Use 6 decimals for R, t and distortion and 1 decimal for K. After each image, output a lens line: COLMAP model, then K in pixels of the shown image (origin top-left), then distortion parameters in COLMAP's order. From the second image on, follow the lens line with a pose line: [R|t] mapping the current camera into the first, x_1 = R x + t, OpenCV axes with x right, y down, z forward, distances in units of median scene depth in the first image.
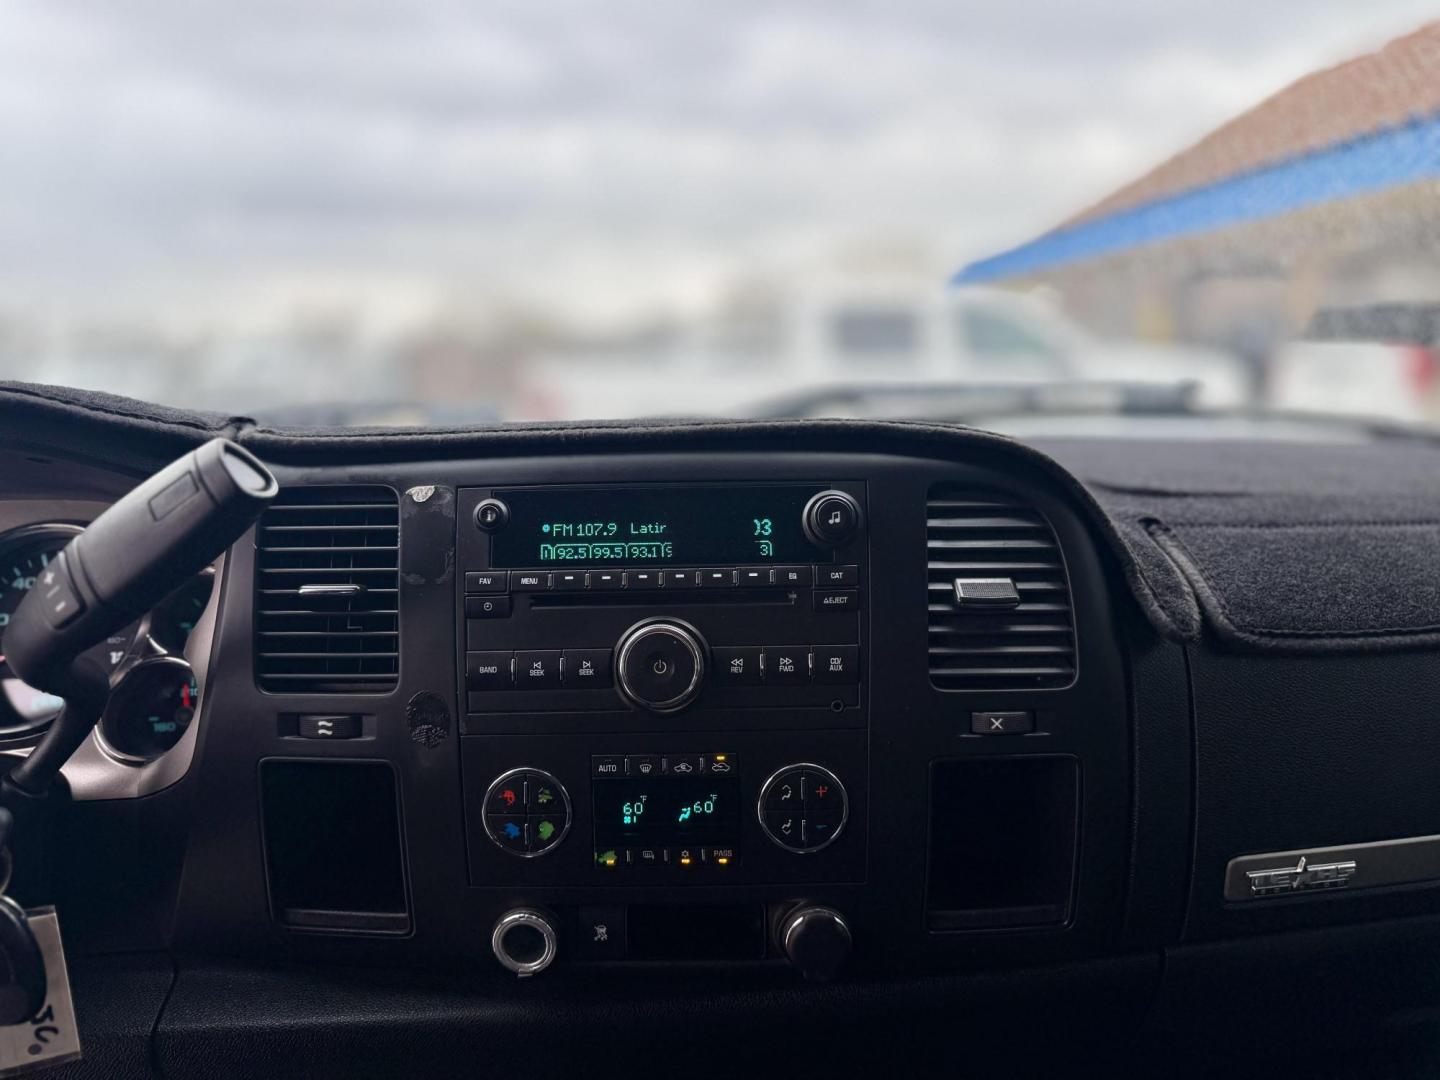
lens RADIAL K [[1101.6, 0, 720.0], [0, 1101.6, 540.0], [0, 0, 1]] dist [0.079721, -0.079549]
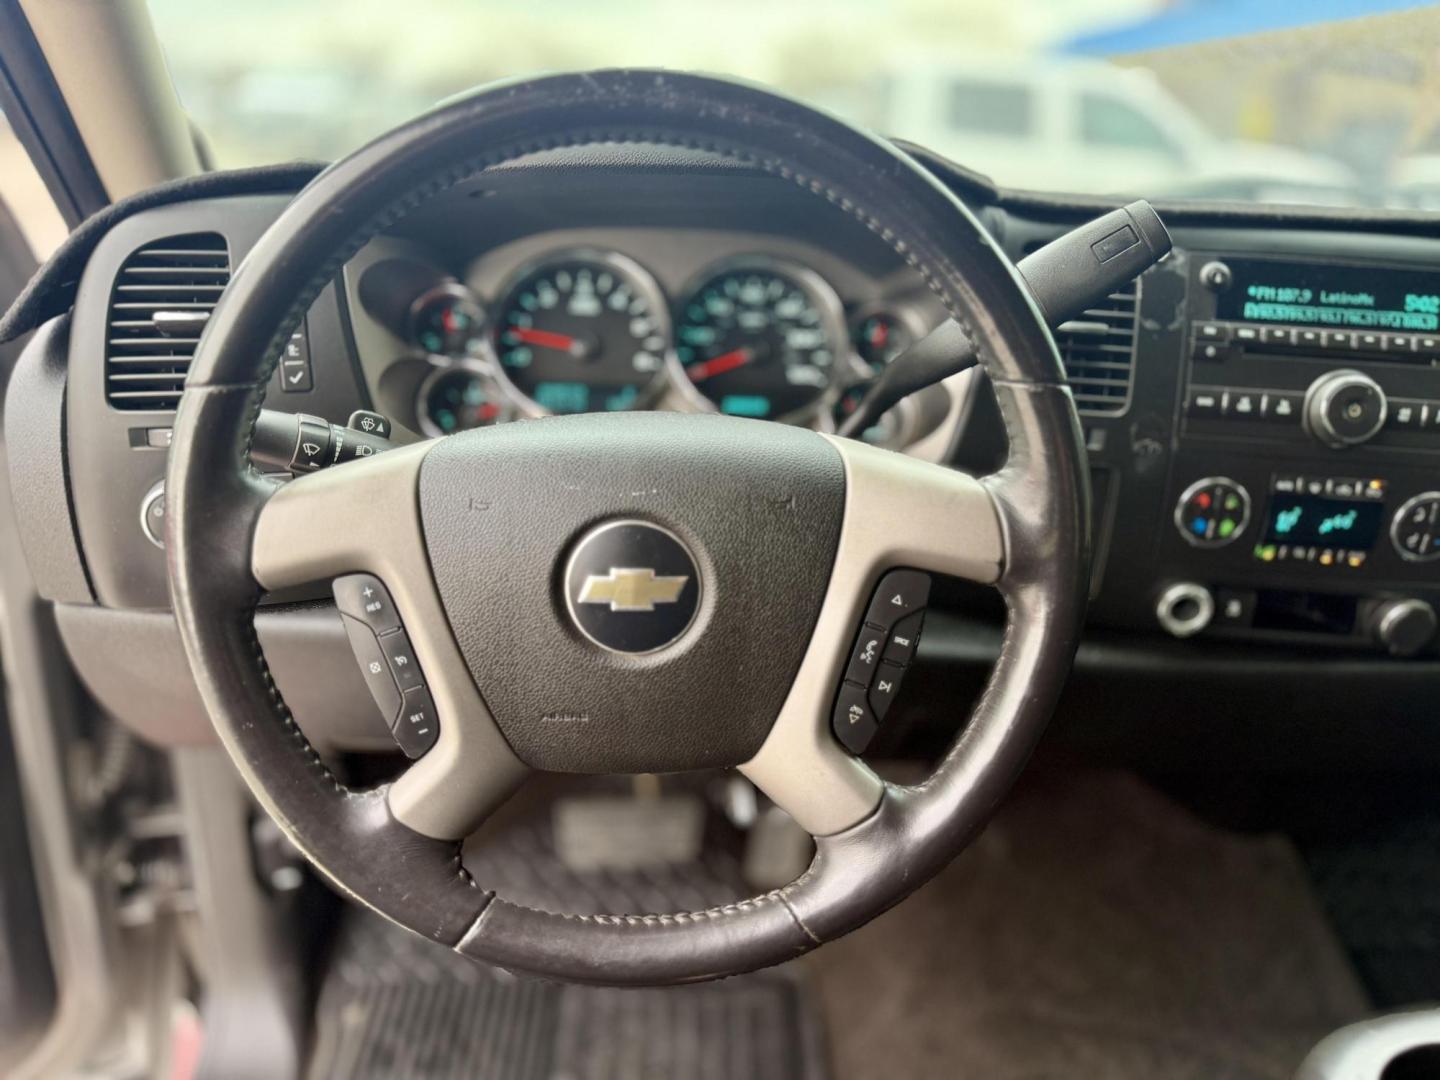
lens RADIAL K [[1035.7, 0, 719.8], [0, 1035.7, 535.3], [0, 0, 1]] dist [0.123869, -0.218790]
pose [[0.996843, 0.079363, 0.002179, -0.743009], [-0.077955, 0.973218, 0.216264, 0.047708], [0.015043, -0.215752, 0.976332, -0.218302]]
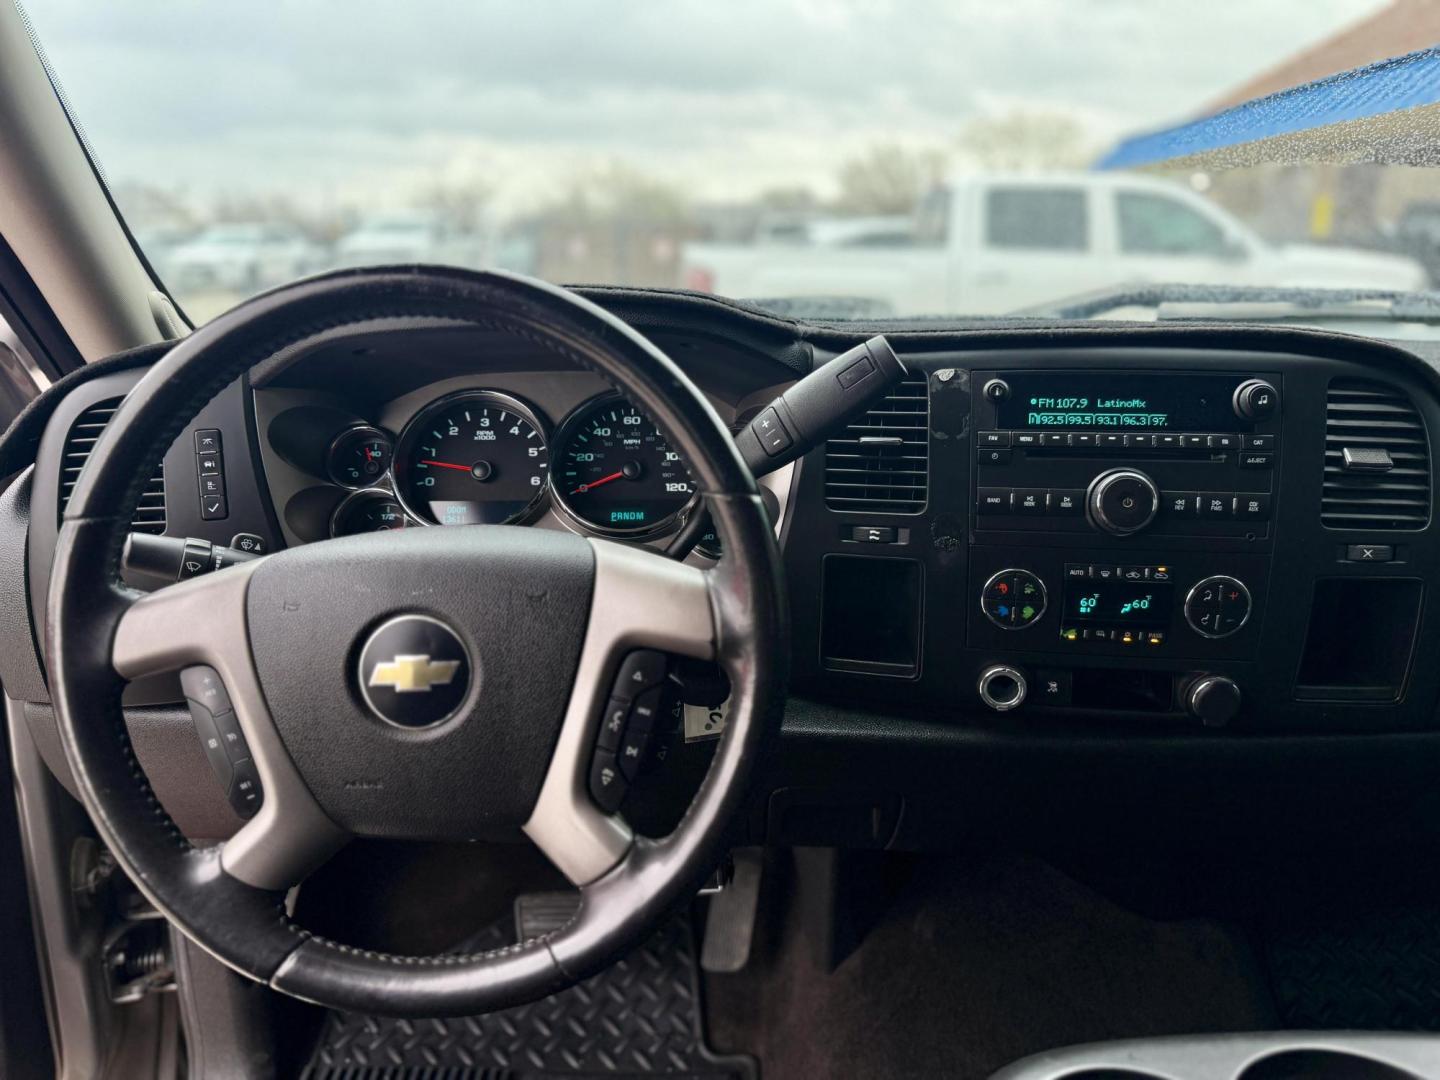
lens RADIAL K [[1035.7, 0, 719.8], [0, 1035.7, 535.3], [0, 0, 1]] dist [0.123869, -0.218790]
pose [[0.994360, 0.044667, -0.096189, -0.423248], [-0.033342, 0.992657, 0.116280, 0.016822], [0.100676, -0.112417, 0.988548, -0.368018]]
